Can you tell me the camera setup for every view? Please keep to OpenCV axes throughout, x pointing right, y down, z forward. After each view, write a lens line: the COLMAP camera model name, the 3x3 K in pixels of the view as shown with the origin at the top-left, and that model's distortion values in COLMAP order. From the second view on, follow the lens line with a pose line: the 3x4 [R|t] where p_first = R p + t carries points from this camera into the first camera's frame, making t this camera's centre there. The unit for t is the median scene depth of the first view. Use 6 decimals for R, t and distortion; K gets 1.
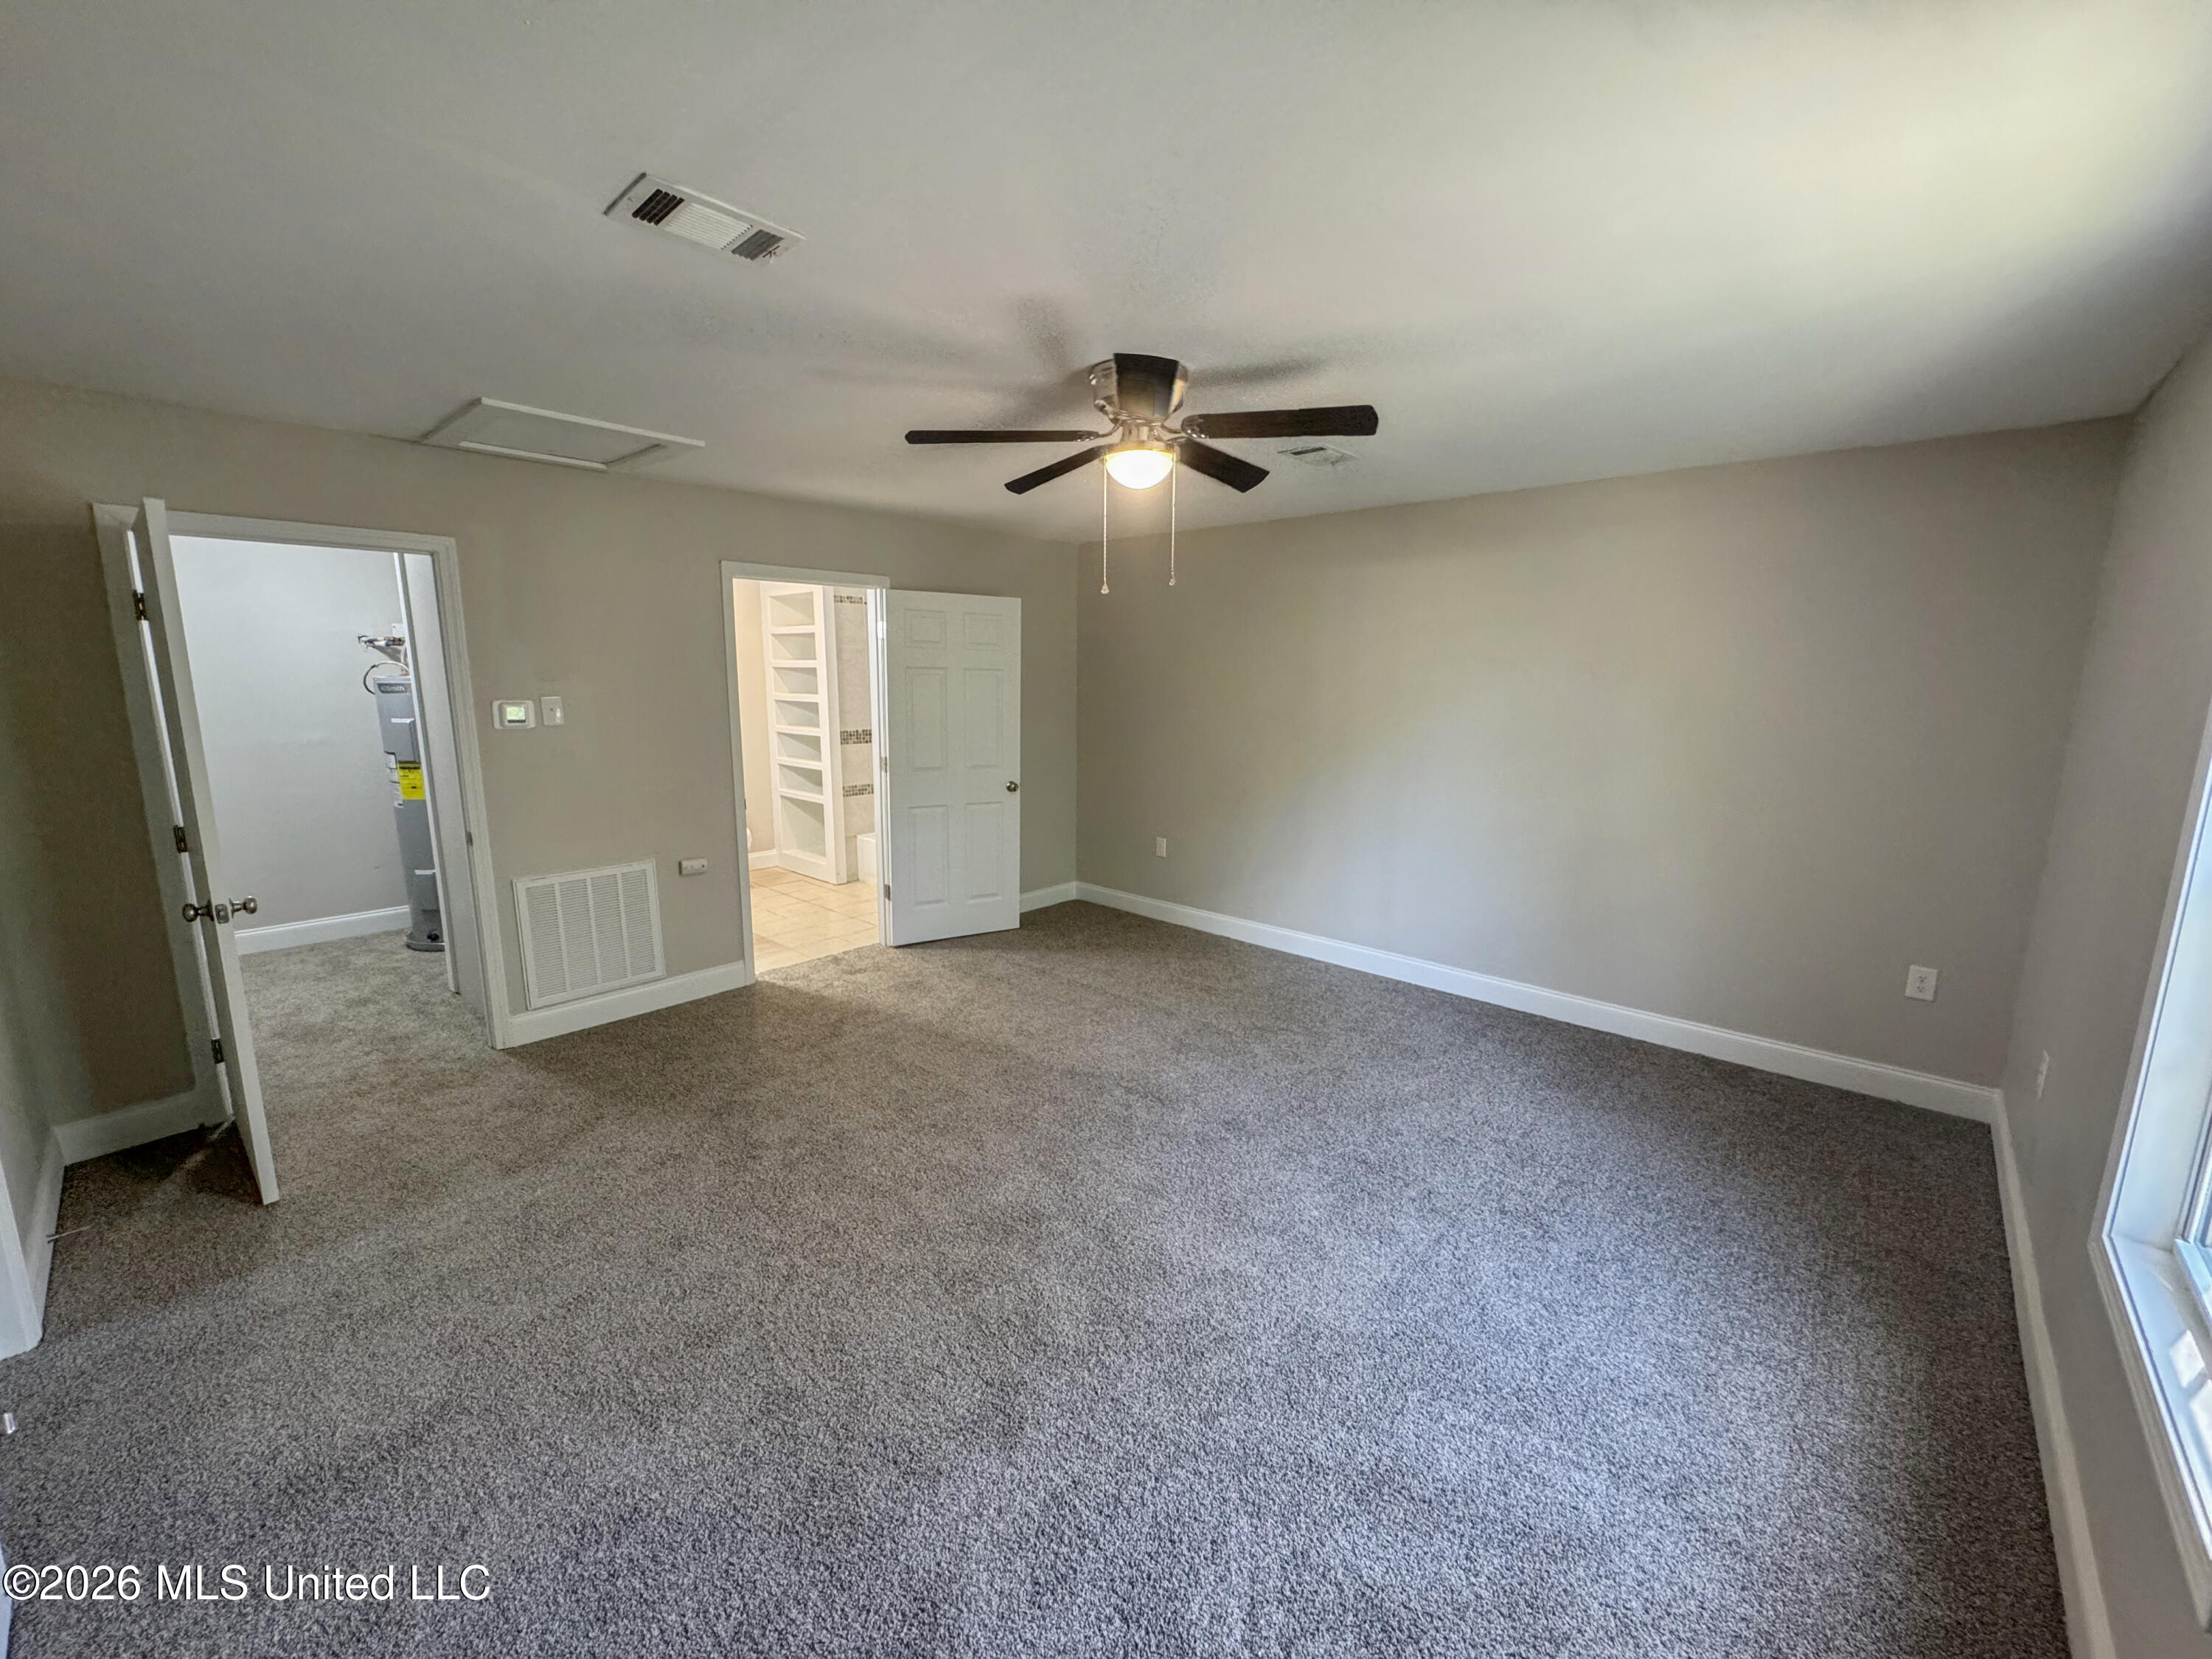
lens RADIAL K [[883.9, 0, 1098.9], [0, 883.9, 828.6], [0, 0, 1]] dist [0.001204, 0.000372]
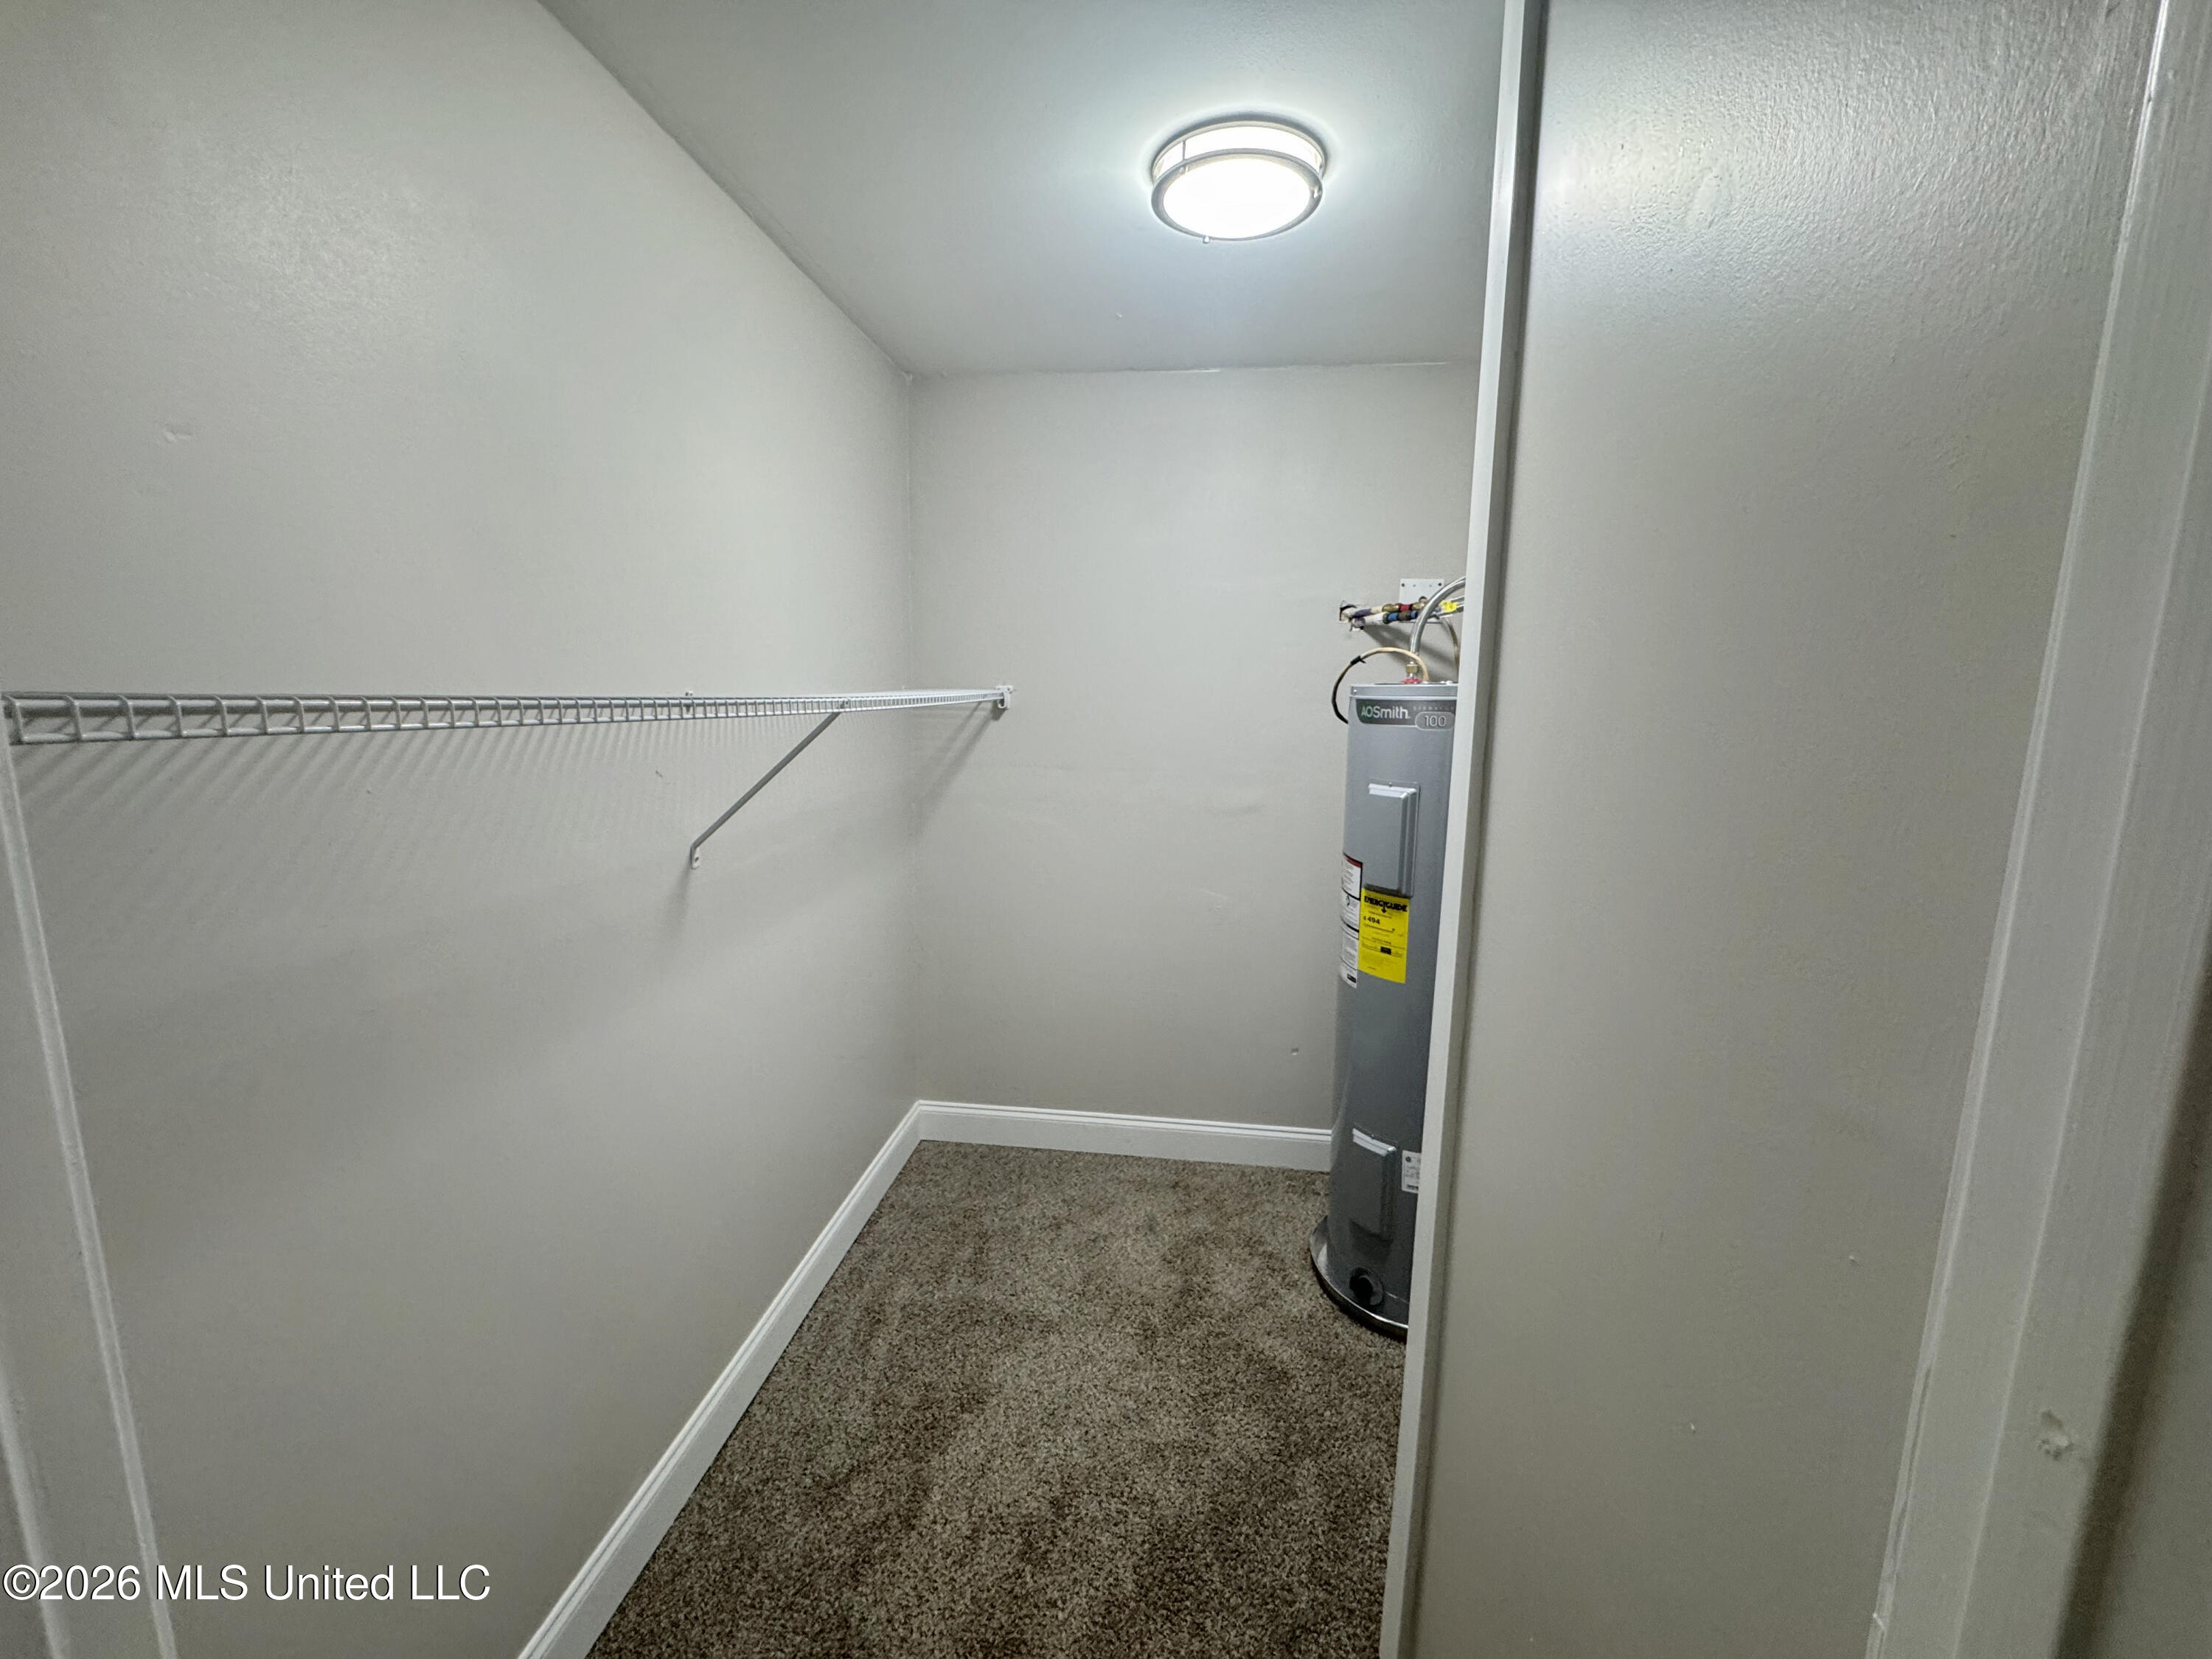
lens RADIAL K [[883.9, 0, 1101.0], [0, 883.9, 831.4], [0, 0, 1]] dist [0.001204, 0.000372]
pose [[0.586263, 0.132027, -0.799290, -0.499036], [-0.156808, 0.986465, 0.047930, -0.094636], [0.794800, 0.097235, 0.599031, 0.604048]]
